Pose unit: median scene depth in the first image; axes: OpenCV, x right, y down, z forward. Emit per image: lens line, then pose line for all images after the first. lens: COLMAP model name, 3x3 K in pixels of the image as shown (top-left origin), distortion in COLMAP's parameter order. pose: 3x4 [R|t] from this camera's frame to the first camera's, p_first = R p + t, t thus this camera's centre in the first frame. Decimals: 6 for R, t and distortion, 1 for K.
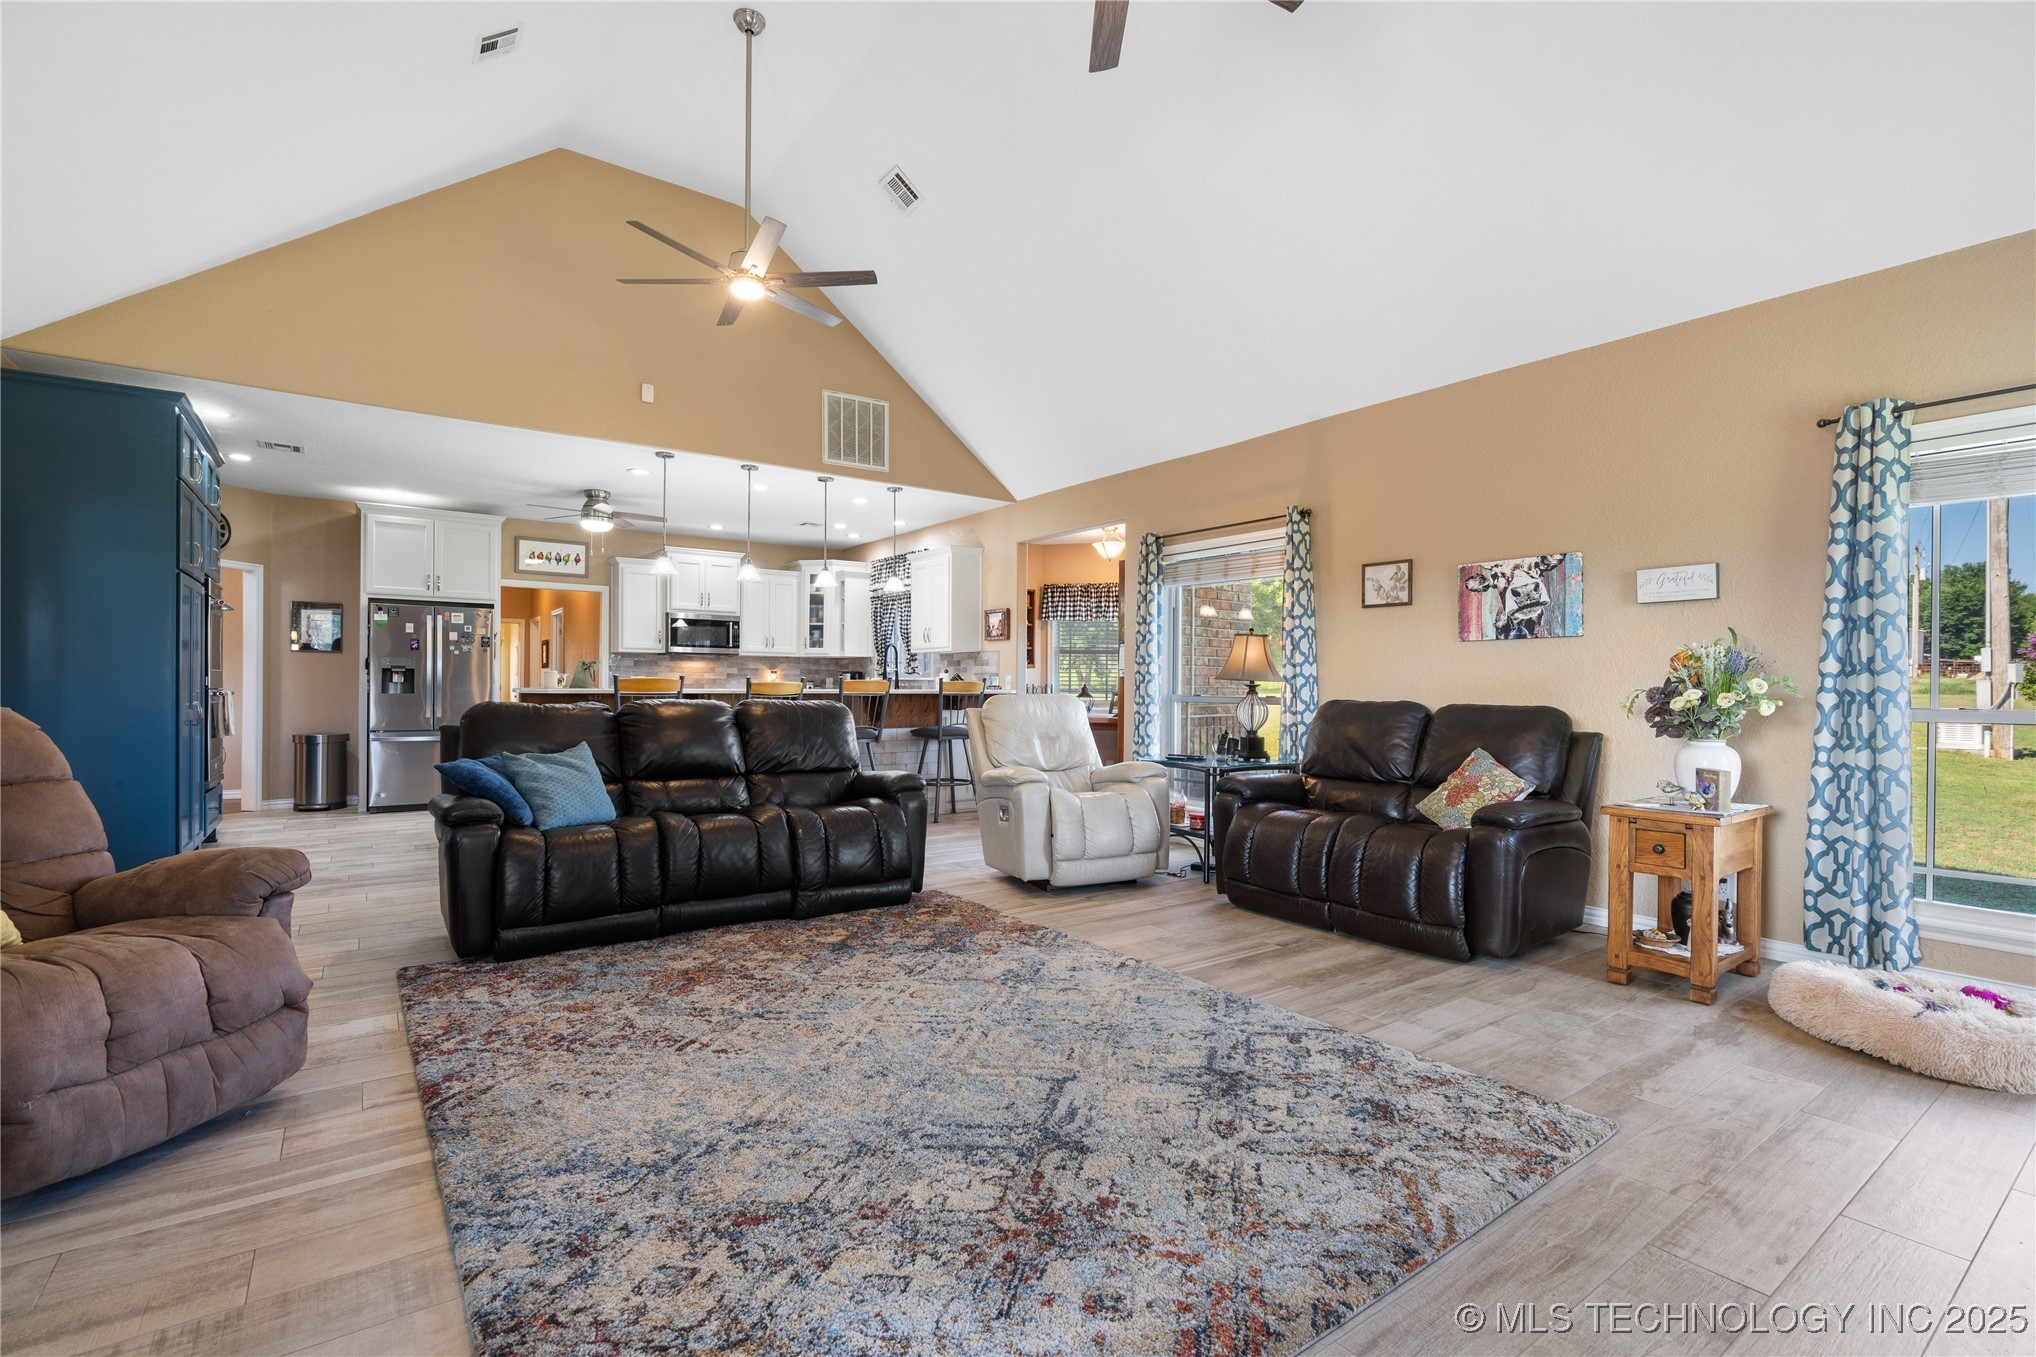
lens RADIAL K [[923.2, 0, 1019.7], [0, 923.2, 683.7], [0, 0, 1]] dist [-0.007257, 0.002069]
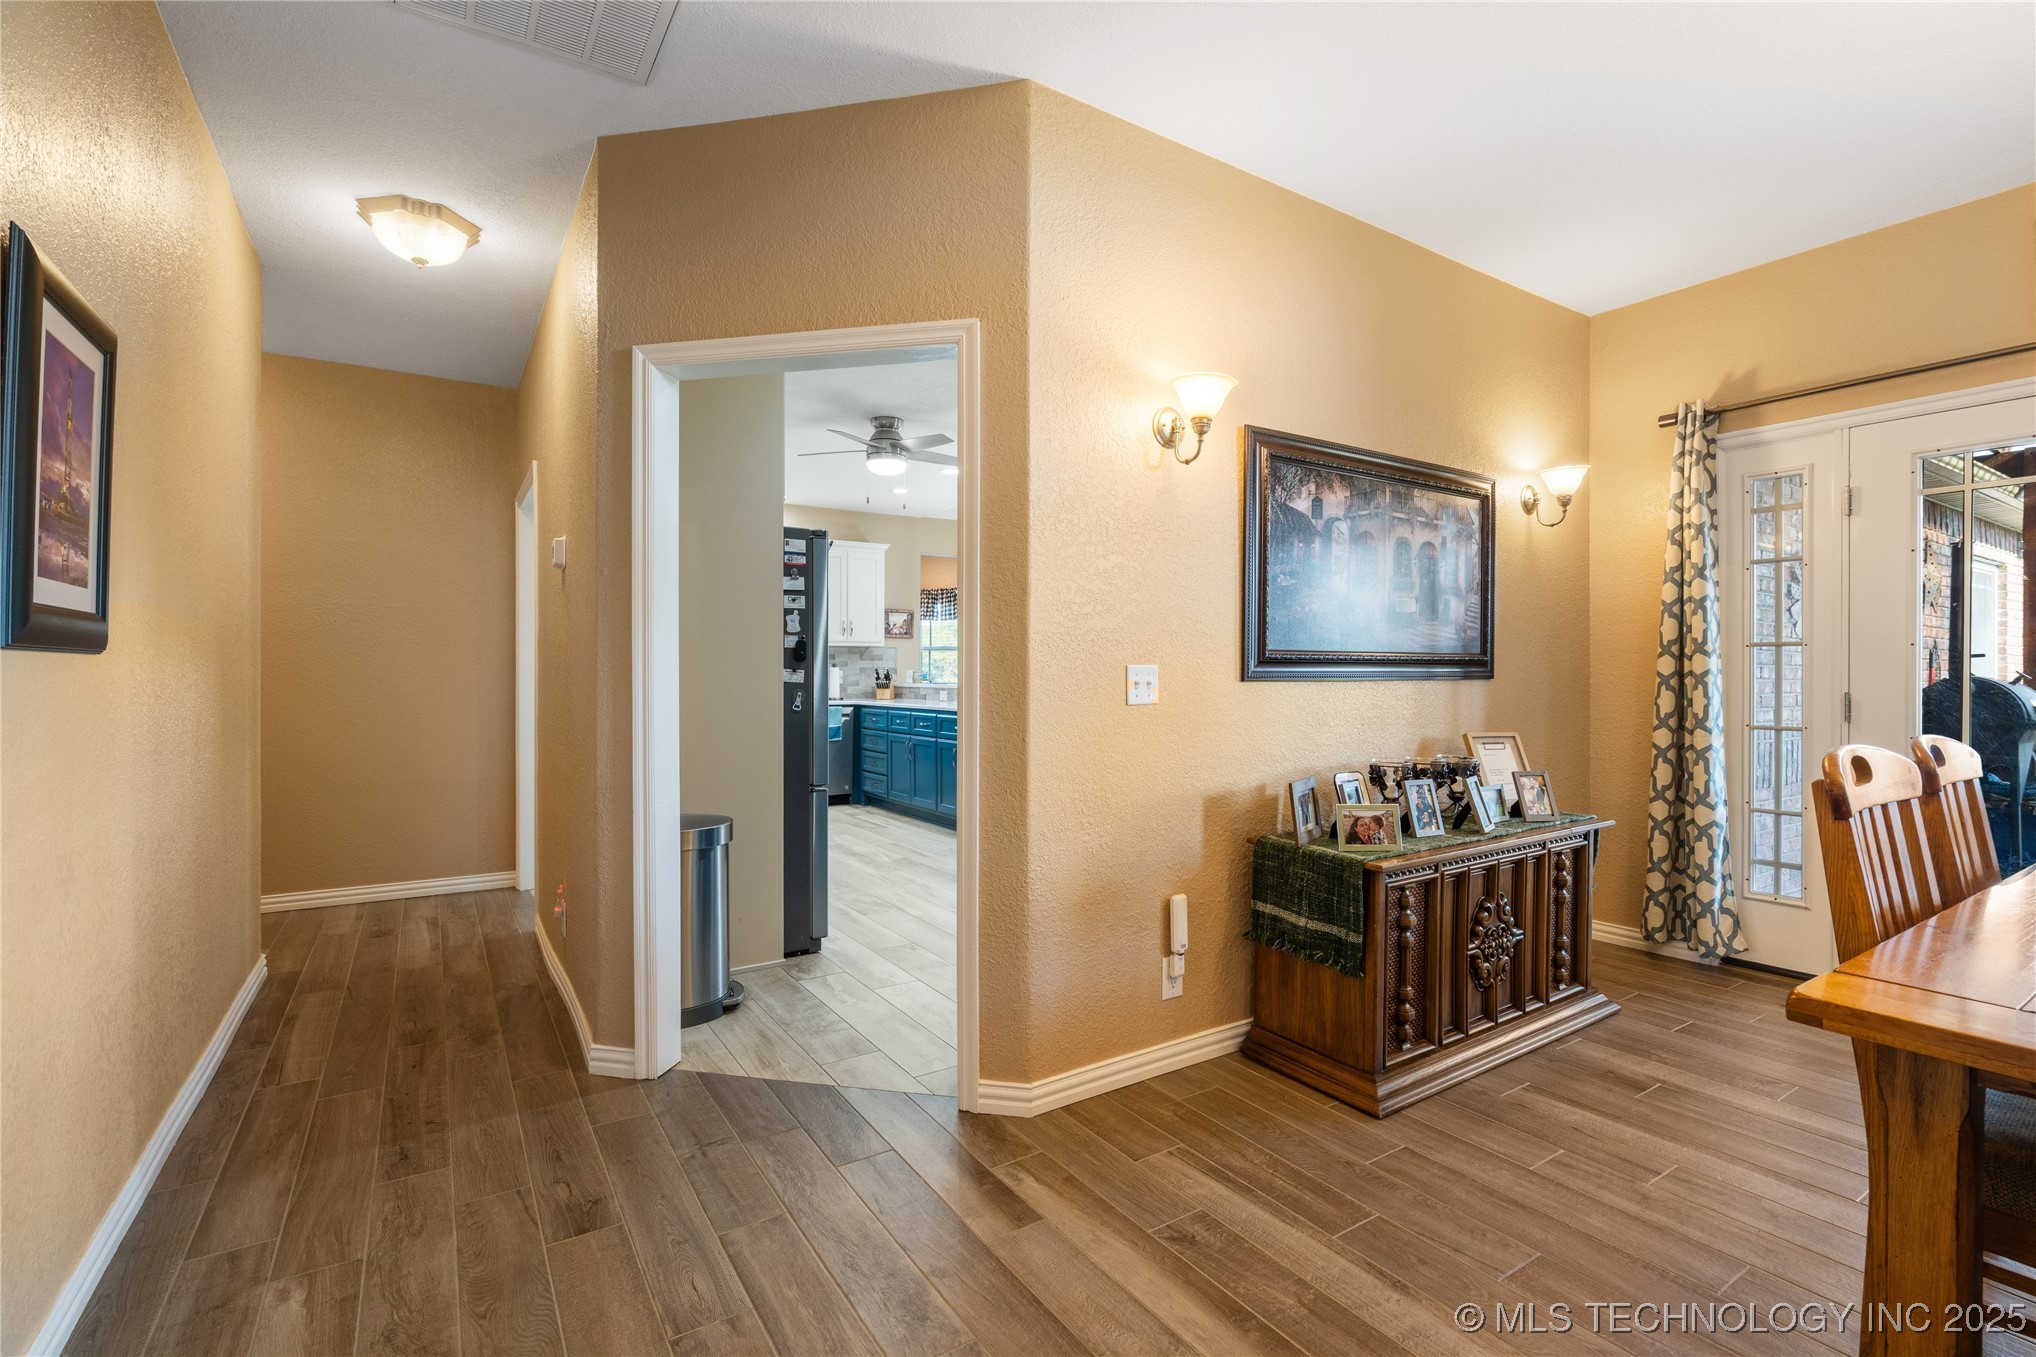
lens RADIAL K [[923.2, 0, 1025.0], [0, 923.2, 671.5], [0, 0, 1]] dist [-0.007257, 0.002069]
pose [[0.047581, -0.004885, 0.998855, -1.176842], [-0.005386, 0.999972, 0.005147, -0.014943], [-0.998853, -0.005625, 0.047554, 0.856150]]
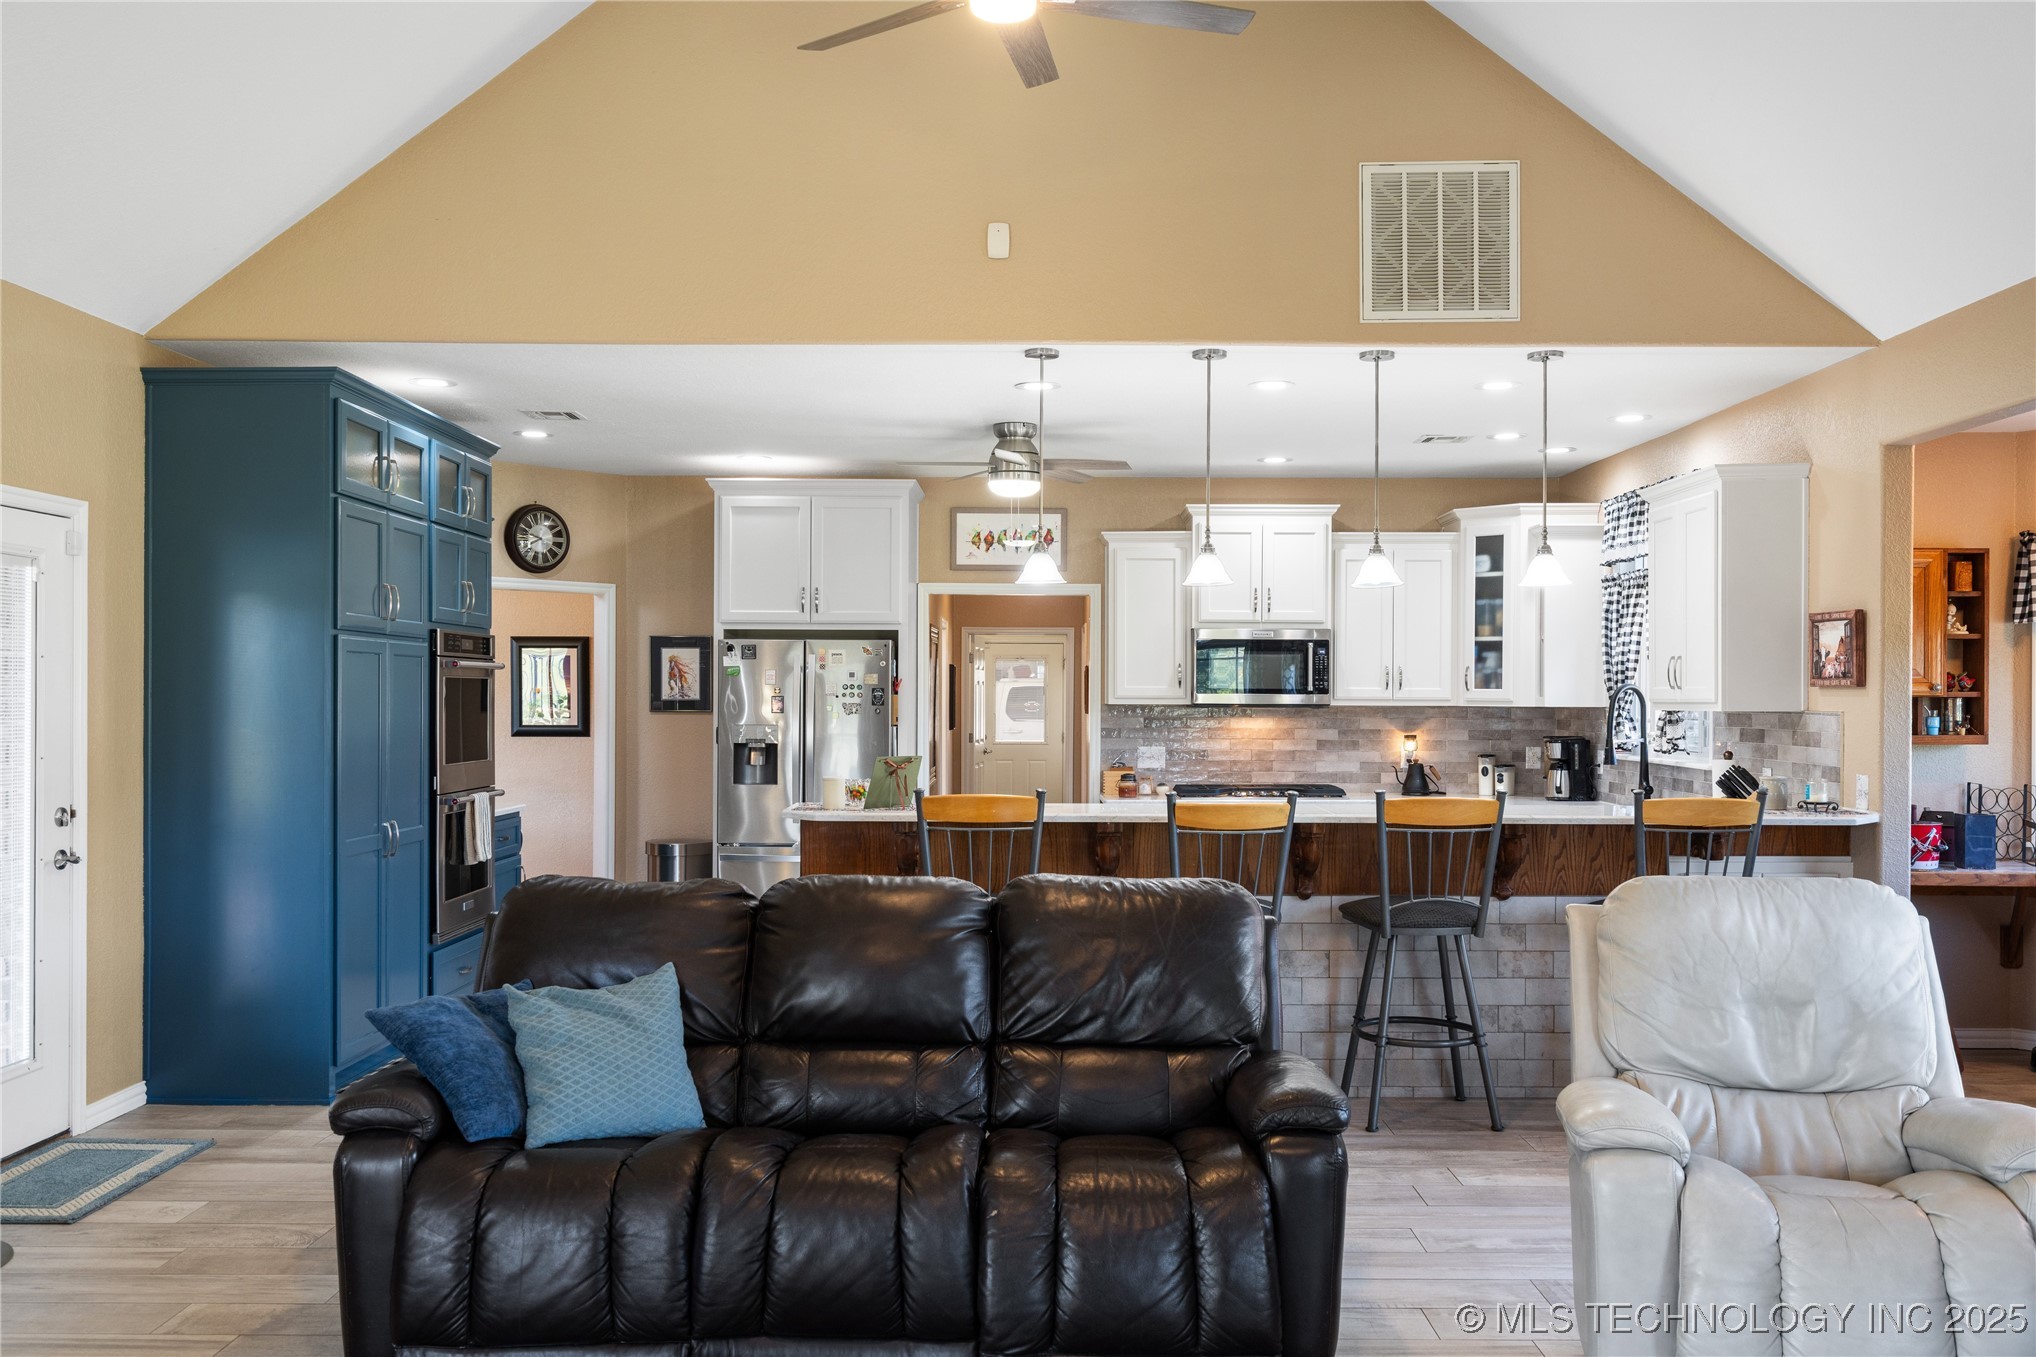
lens RADIAL K [[1687.8, 0, 1008.8], [0, 1687.8, 699.5], [0, 0, 1]] dist [0.002463, -0.006571]
pose [[0.802750, -0.002141, -0.596312, 0.136014], [0.004247, 0.999989, 0.002127, -0.047917], [0.596300, -0.004240, 0.802750, 0.193523]]
